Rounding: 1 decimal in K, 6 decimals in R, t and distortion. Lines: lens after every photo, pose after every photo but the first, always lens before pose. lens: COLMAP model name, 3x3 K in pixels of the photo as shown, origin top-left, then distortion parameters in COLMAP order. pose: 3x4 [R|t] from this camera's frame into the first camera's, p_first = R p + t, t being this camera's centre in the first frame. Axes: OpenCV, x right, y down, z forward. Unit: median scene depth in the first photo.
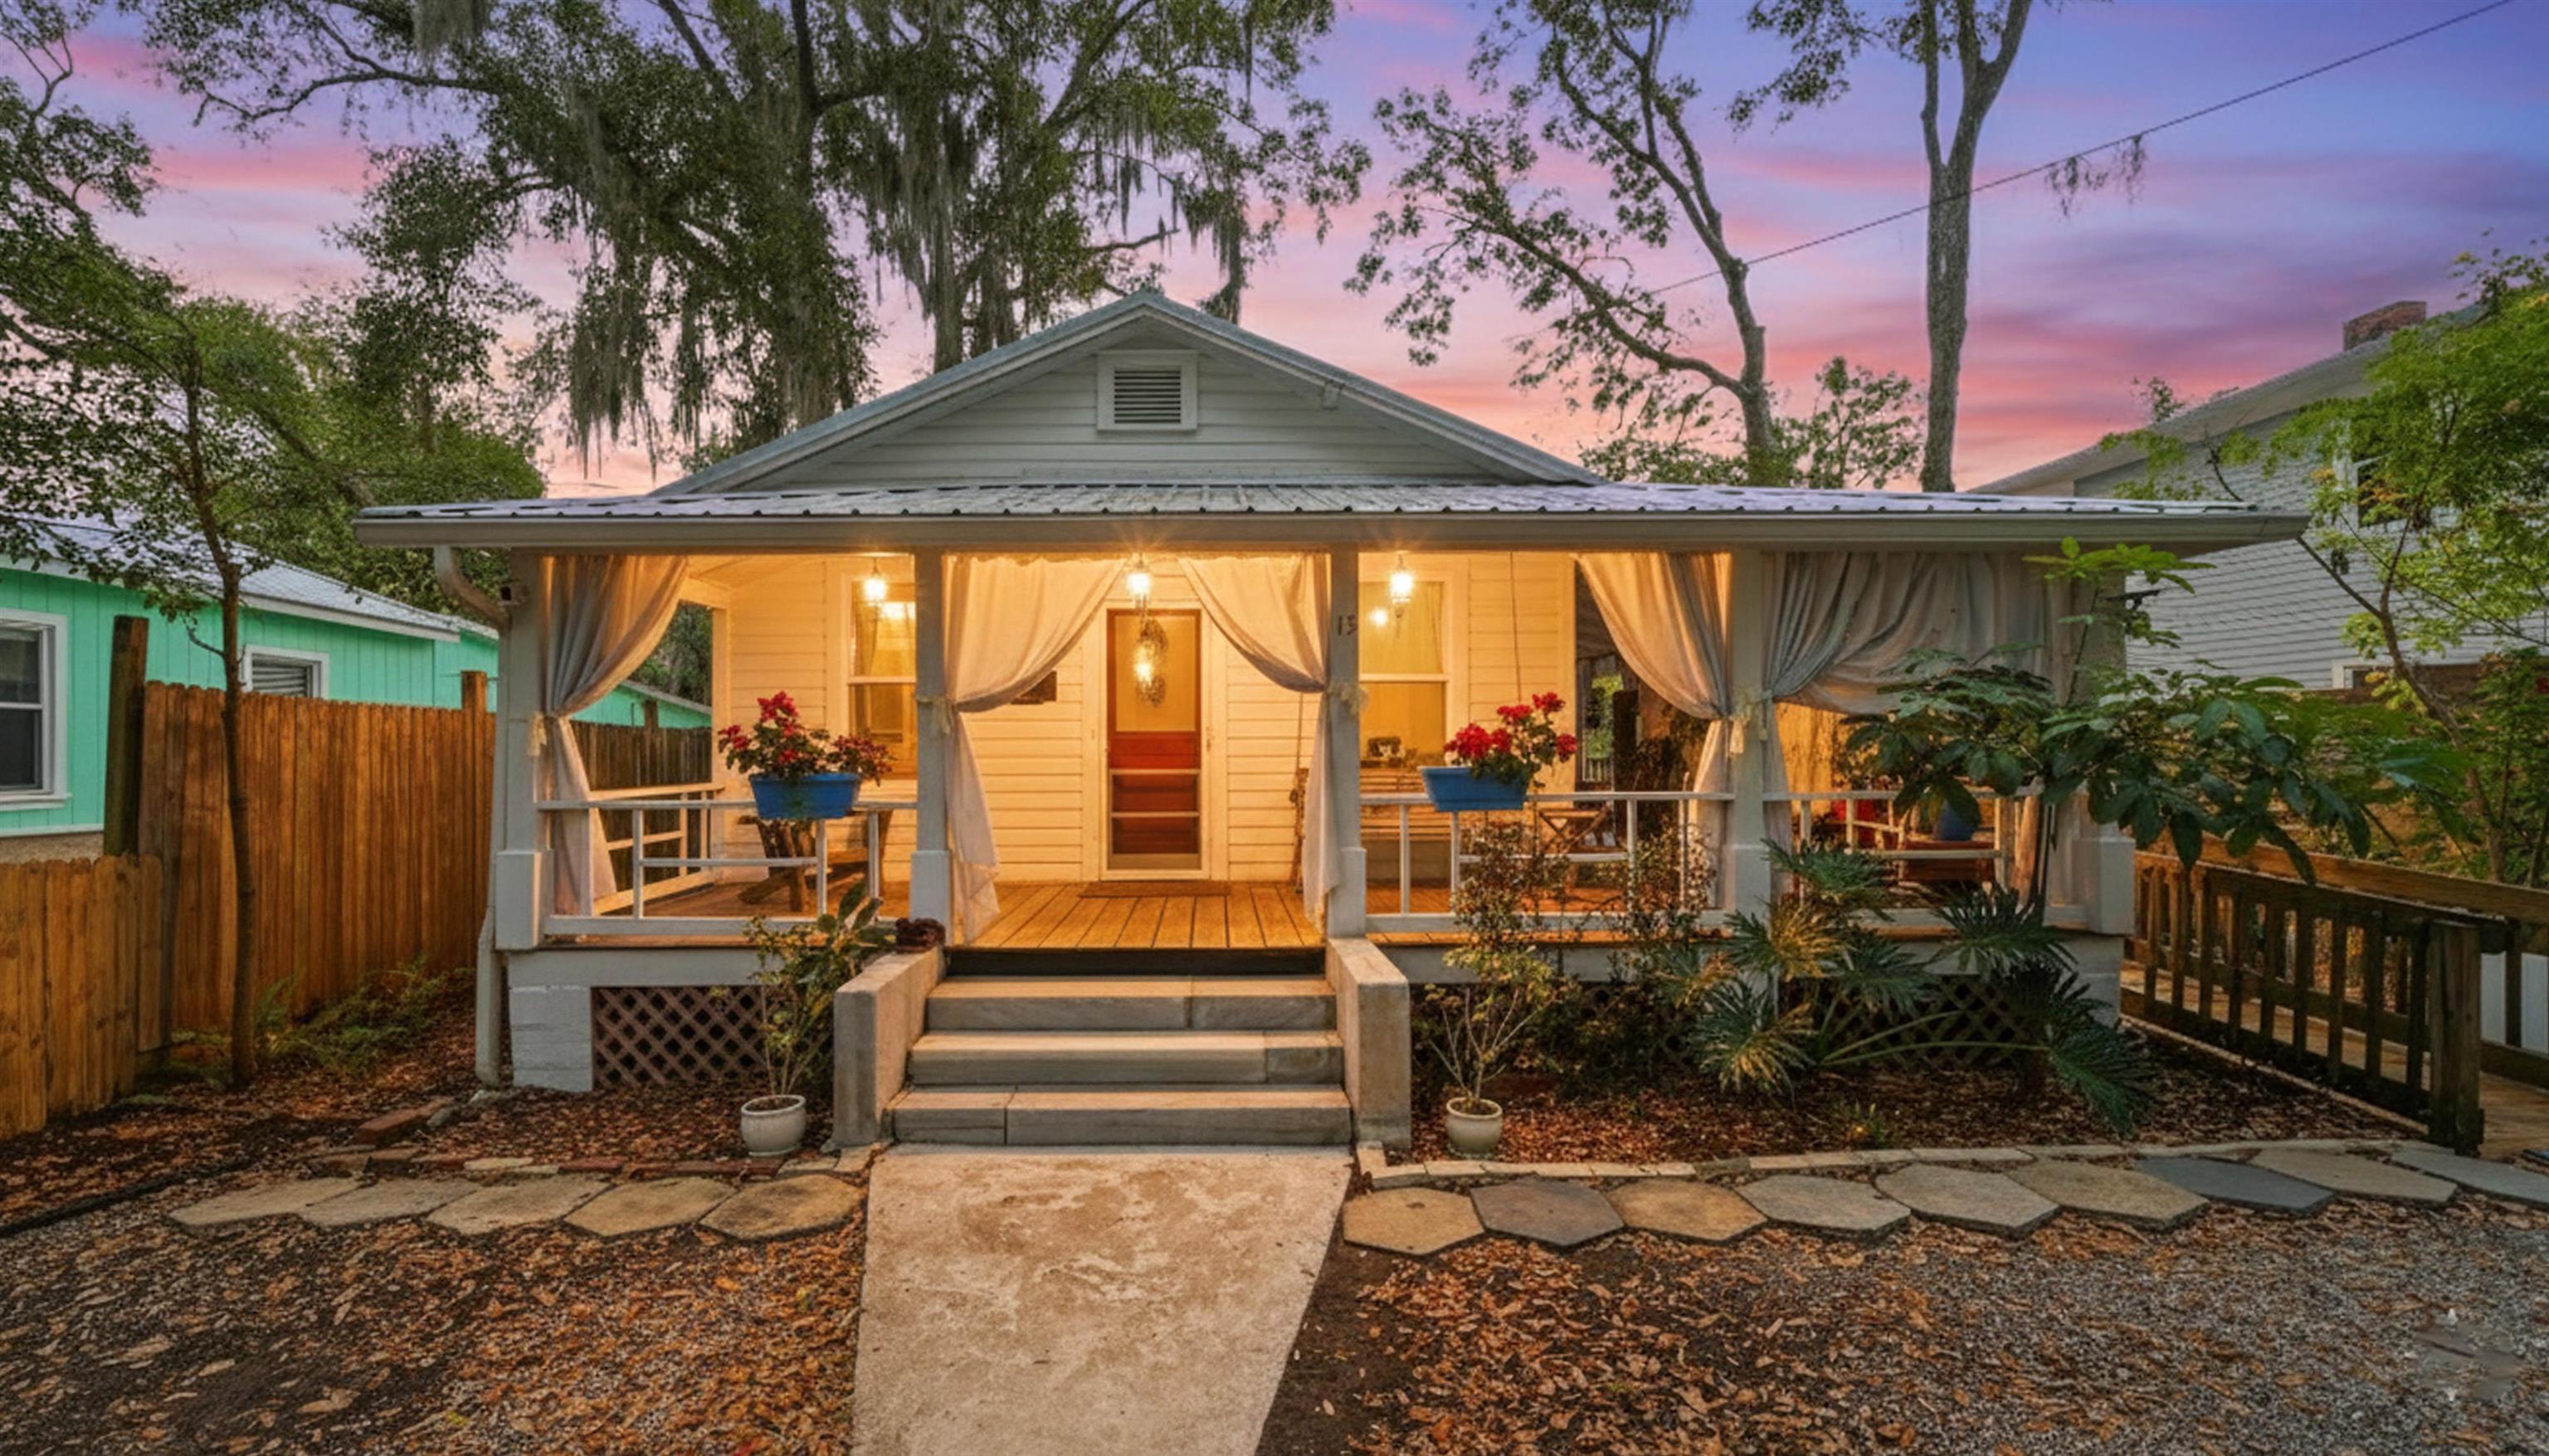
lens RADIAL K [[804.9, 0, 1264.7], [0, 804.9, 785.8], [0, 0, 1]] dist [-0.021141, 0.000216]
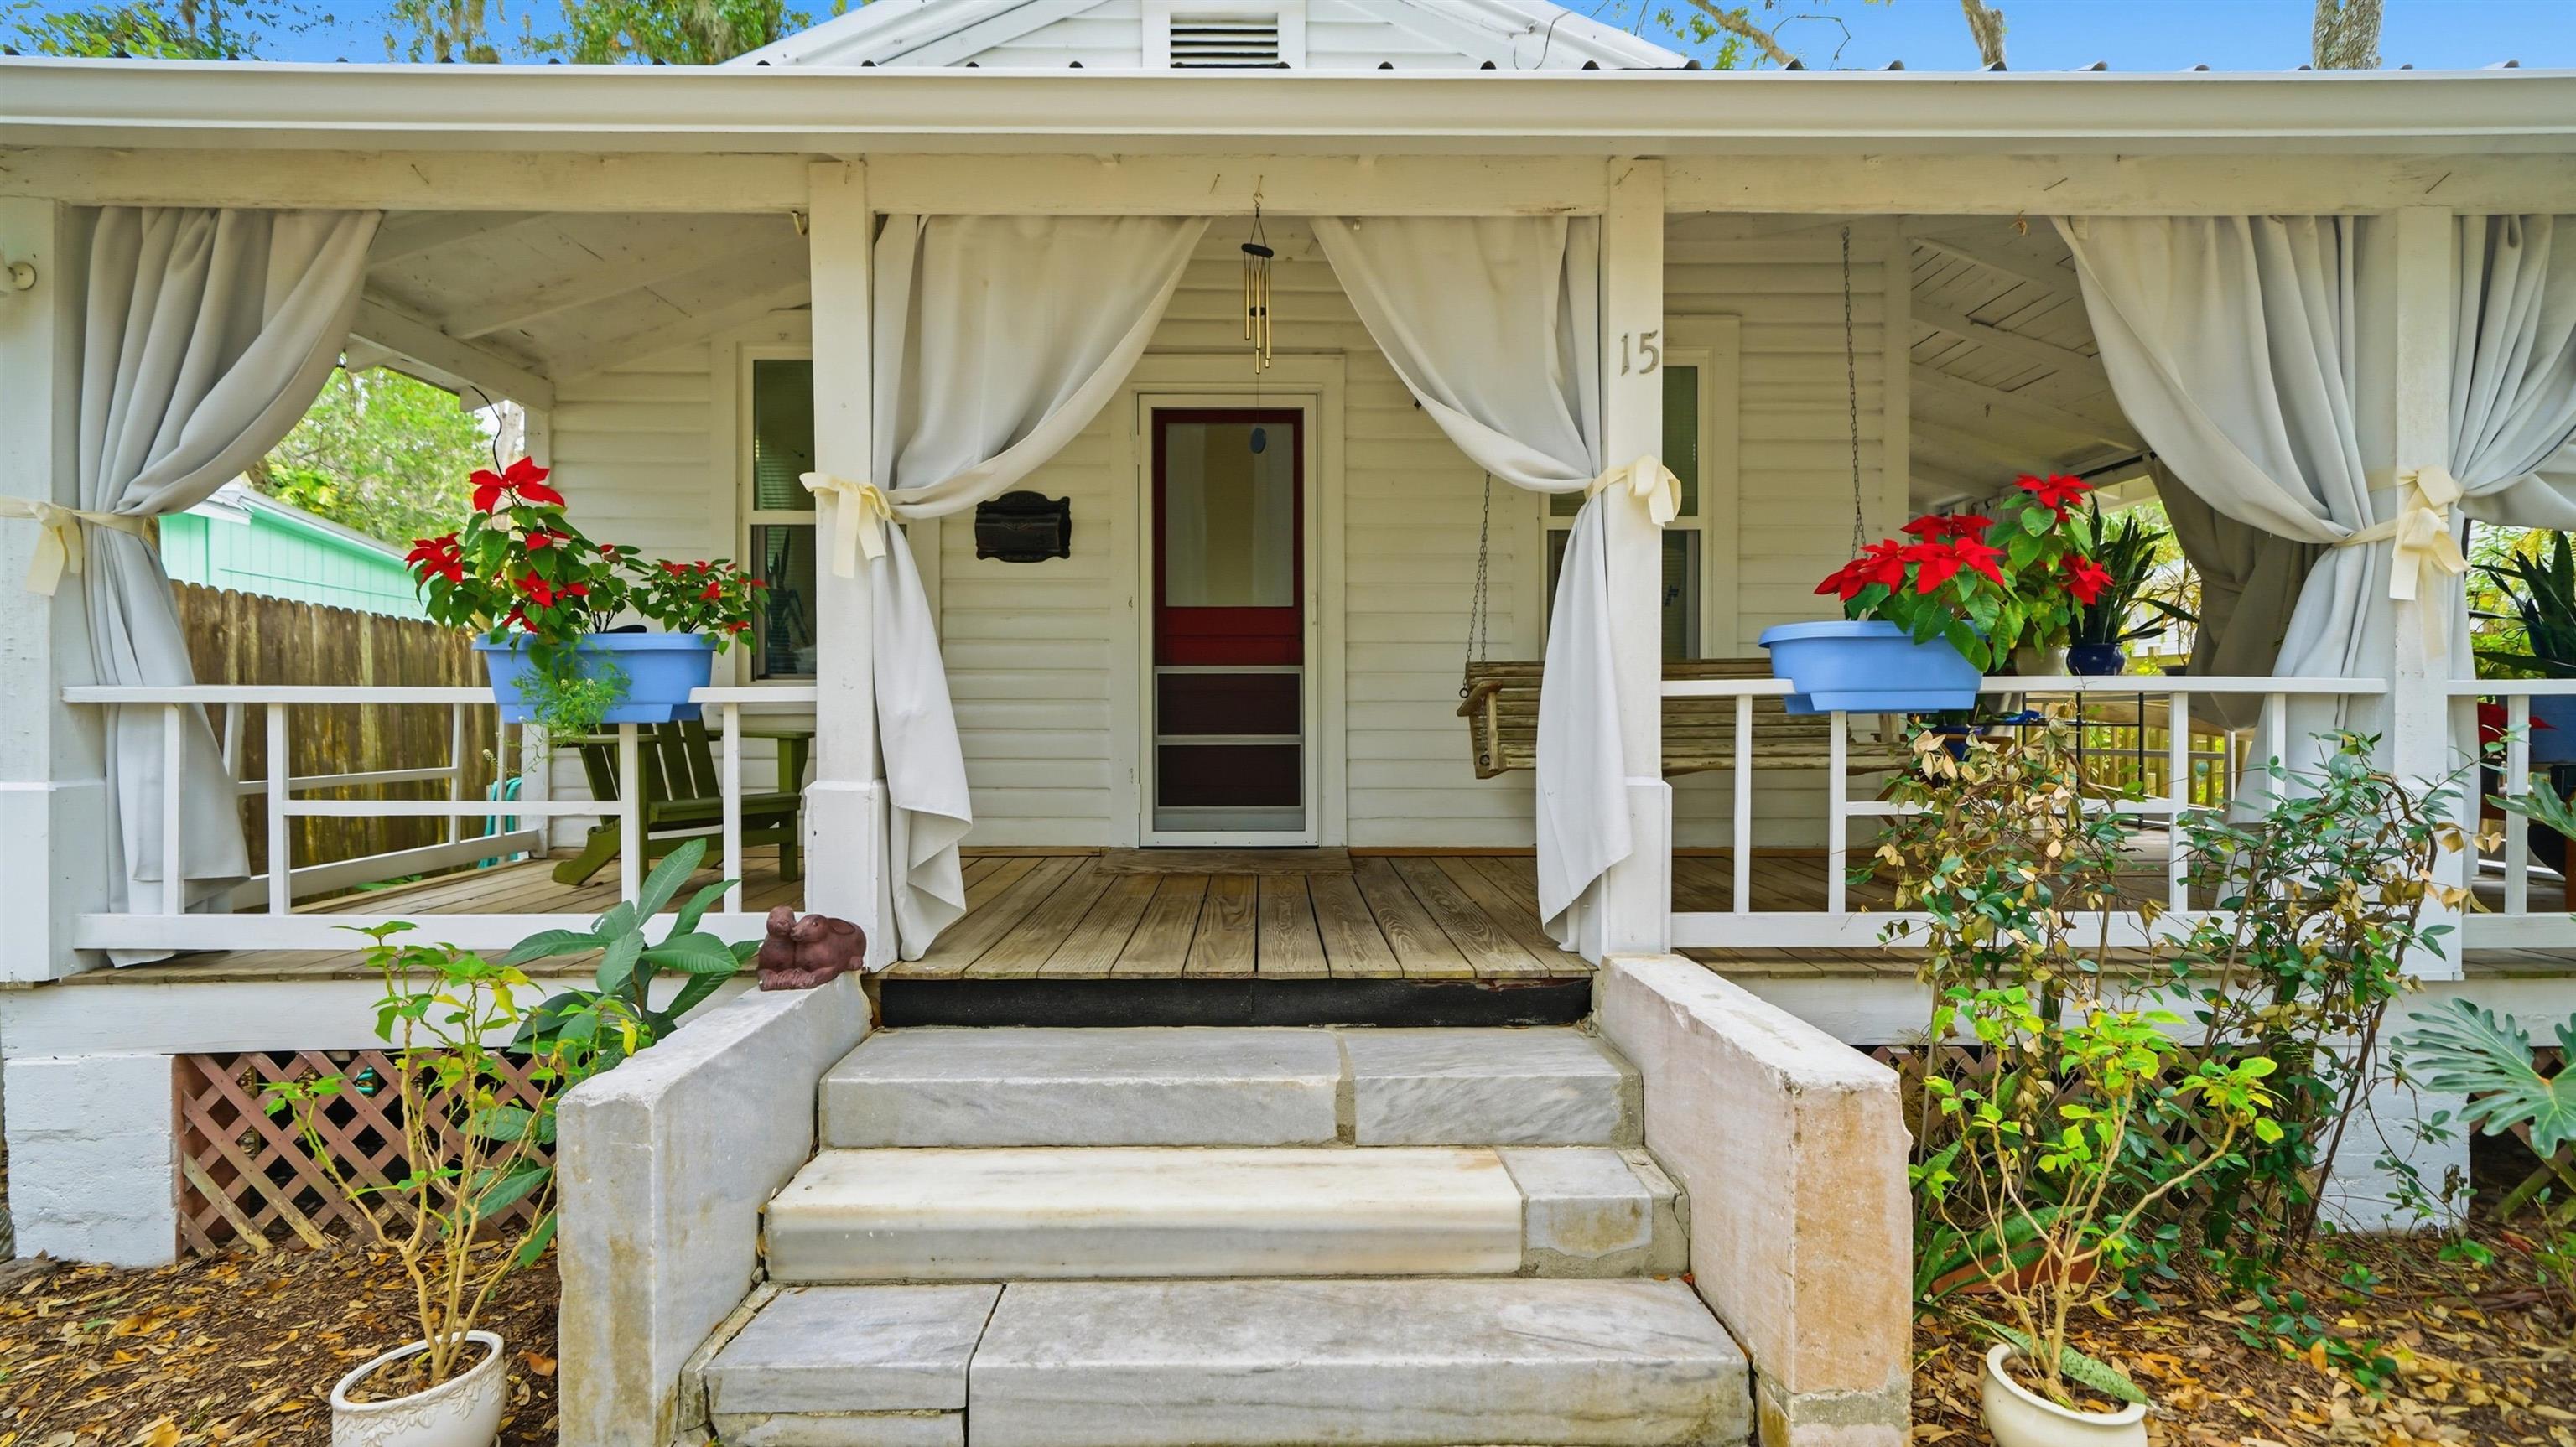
lens RADIAL K [[1082.8, 0, 1288.0], [0, 1082.8, 723.5], [0, 0, 1]] dist [0.006756, -0.000117]
pose [[0.999137, -0.000783, -0.041530, -0.109780], [0.000937, 0.999993, 0.003684, 0.039716], [0.041527, -0.003719, 0.999130, 0.330630]]
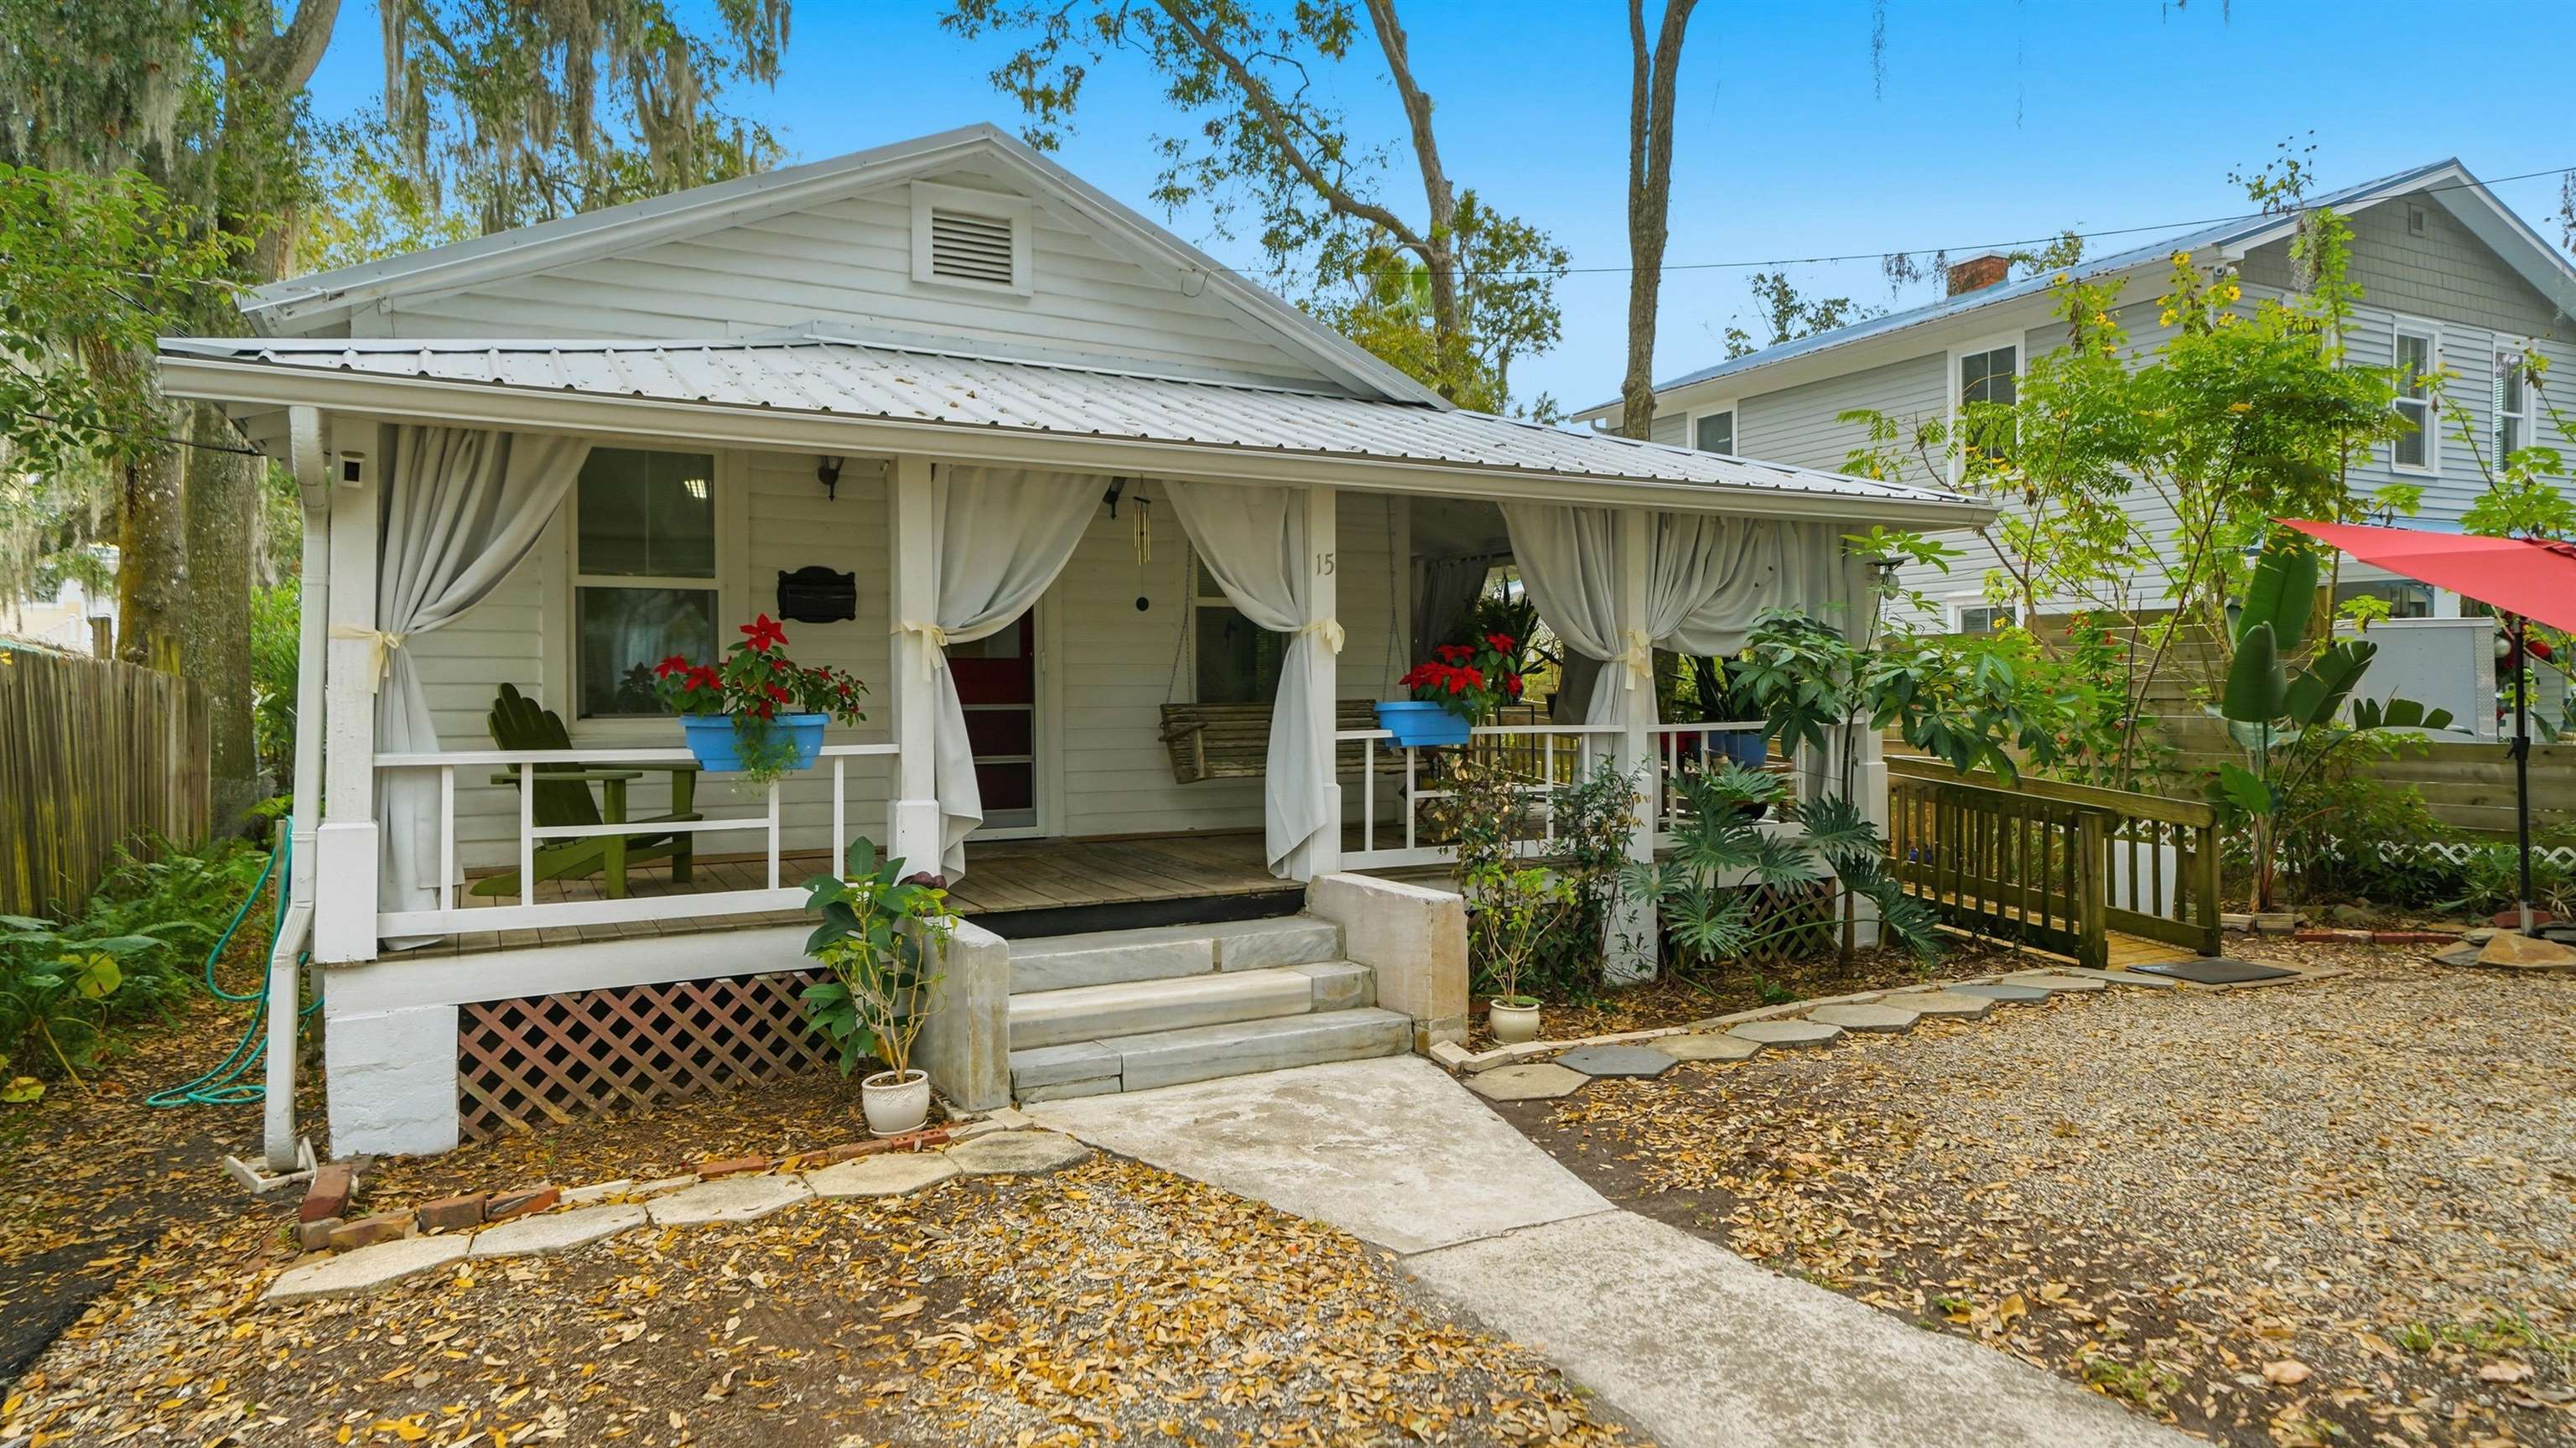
lens RADIAL K [[1082.9, 0, 1288.0], [0, 1082.9, 724.0], [0, 0, 1]] dist [0.006756, -0.000117]
pose [[0.919888, -0.009277, 0.392071, -0.527441], [0.010329, 0.999946, -0.000574, -0.000101], [-0.392045, 0.004578, 0.919935, -0.241648]]
